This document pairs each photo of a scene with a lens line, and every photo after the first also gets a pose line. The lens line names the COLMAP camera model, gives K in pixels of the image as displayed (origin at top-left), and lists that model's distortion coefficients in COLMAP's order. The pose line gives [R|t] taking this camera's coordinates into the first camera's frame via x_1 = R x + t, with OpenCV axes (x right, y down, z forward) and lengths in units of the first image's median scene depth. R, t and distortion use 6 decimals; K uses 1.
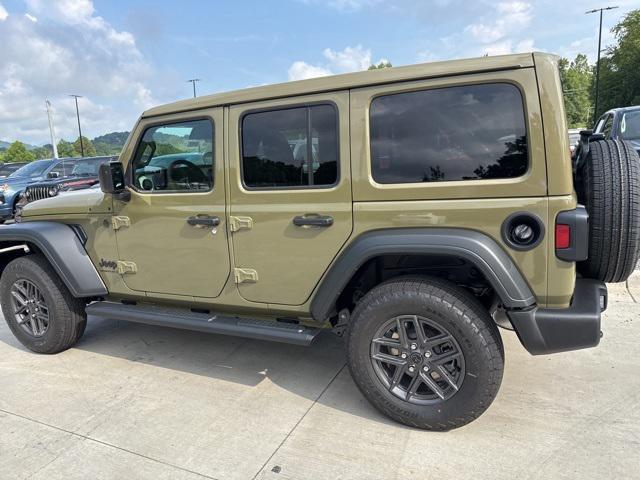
lens RADIAL K [[457.0, 0, 323.9], [0, 457.0, 237.7], [0, 0, 1]] dist [0.025087, -0.024766]
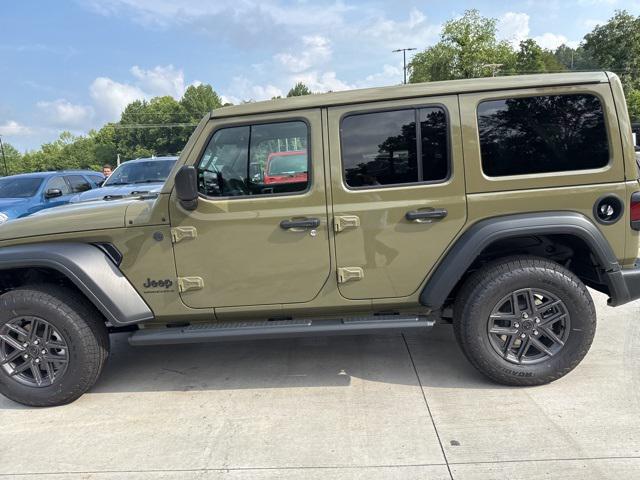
lens RADIAL K [[457.0, 0, 323.6], [0, 457.0, 243.9], [0, 0, 1]] dist [0.025087, -0.024766]
pose [[0.927757, -0.070908, 0.366385, -0.568044], [0.083267, 0.996364, -0.018019, 0.027904], [-0.363776, 0.047225, 0.930289, 0.073533]]
